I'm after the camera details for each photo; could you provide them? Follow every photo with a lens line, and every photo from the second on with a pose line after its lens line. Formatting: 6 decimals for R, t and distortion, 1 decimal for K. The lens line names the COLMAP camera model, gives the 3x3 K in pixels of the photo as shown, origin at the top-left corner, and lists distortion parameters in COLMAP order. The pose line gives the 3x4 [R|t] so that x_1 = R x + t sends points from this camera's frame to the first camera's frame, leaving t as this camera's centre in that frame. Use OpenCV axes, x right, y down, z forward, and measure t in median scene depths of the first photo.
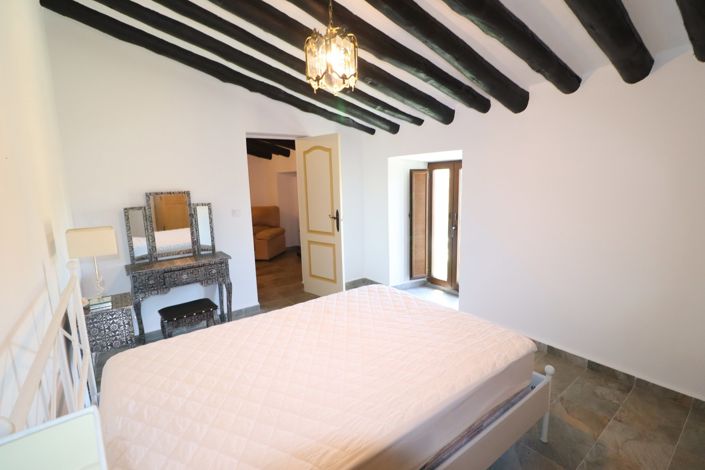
lens RADIAL K [[331.5, 0, 351.1], [0, 331.5, 234.9], [0, 0, 1]] dist [0.010460, 0.000124]
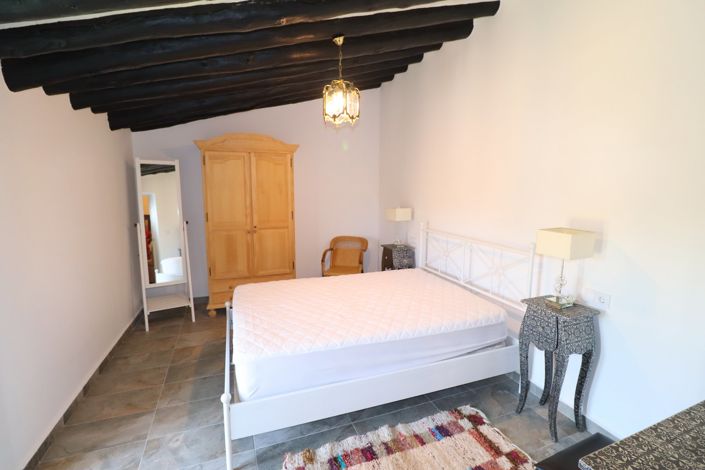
lens RADIAL K [[331.5, 0, 351.1], [0, 331.5, 234.9], [0, 0, 1]] dist [0.010460, 0.000124]
pose [[-0.959725, -0.010356, 0.280749, -0.305919], [0.076349, 0.952095, 0.296117, -0.242161], [-0.270367, 0.305626, -0.912959, 1.399152]]
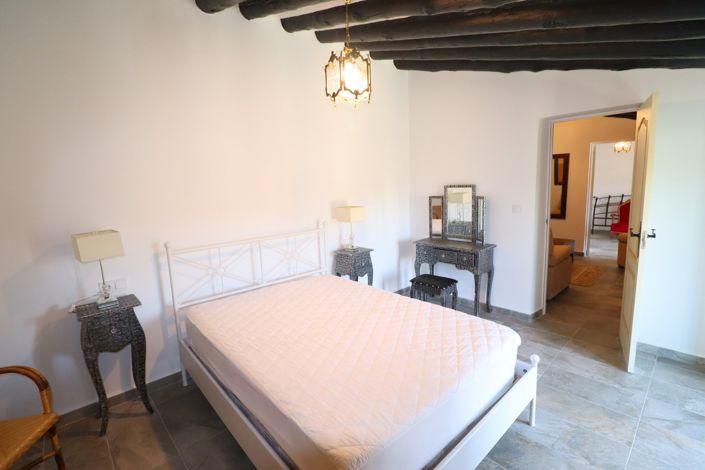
lens RADIAL K [[331.5, 0, 351.1], [0, 331.5, 234.9], [0, 0, 1]] dist [0.010460, 0.000124]
pose [[0.086666, 0.181643, -0.979538, 0.648728], [-0.119926, 0.977990, 0.170745, -0.116914], [0.988993, 0.102675, 0.106542, 0.534584]]
